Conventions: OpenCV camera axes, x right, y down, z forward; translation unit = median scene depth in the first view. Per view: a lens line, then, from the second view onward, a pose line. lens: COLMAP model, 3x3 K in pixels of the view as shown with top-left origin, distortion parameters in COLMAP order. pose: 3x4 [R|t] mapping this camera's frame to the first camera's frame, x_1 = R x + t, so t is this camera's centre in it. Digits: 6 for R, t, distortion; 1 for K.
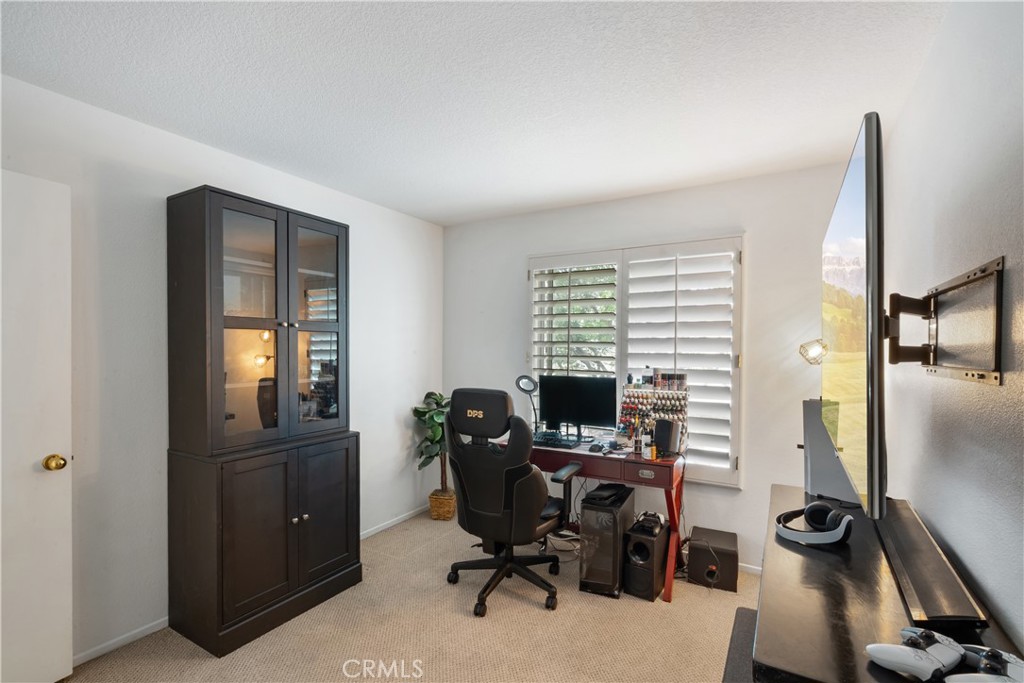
lens RADIAL K [[463.6, 0, 513.2], [0, 463.6, 346.9], [0, 0, 1]] dist [-0.005212, 0.000040]
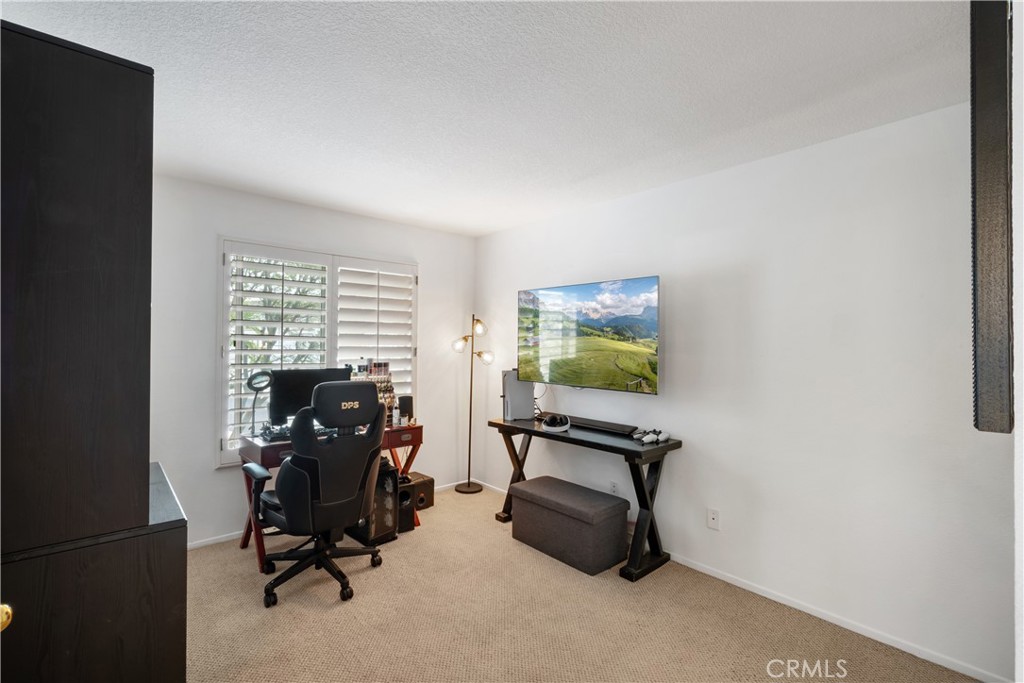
lens RADIAL K [[463.6, 0, 510.8], [0, 463.6, 341.0], [0, 0, 1]] dist [-0.005212, 0.000040]
pose [[0.305185, 0.006856, 0.952268, -0.771300], [-0.008382, 0.999955, -0.004514, 0.001145], [-0.952256, -0.006604, 0.305229, 0.269246]]
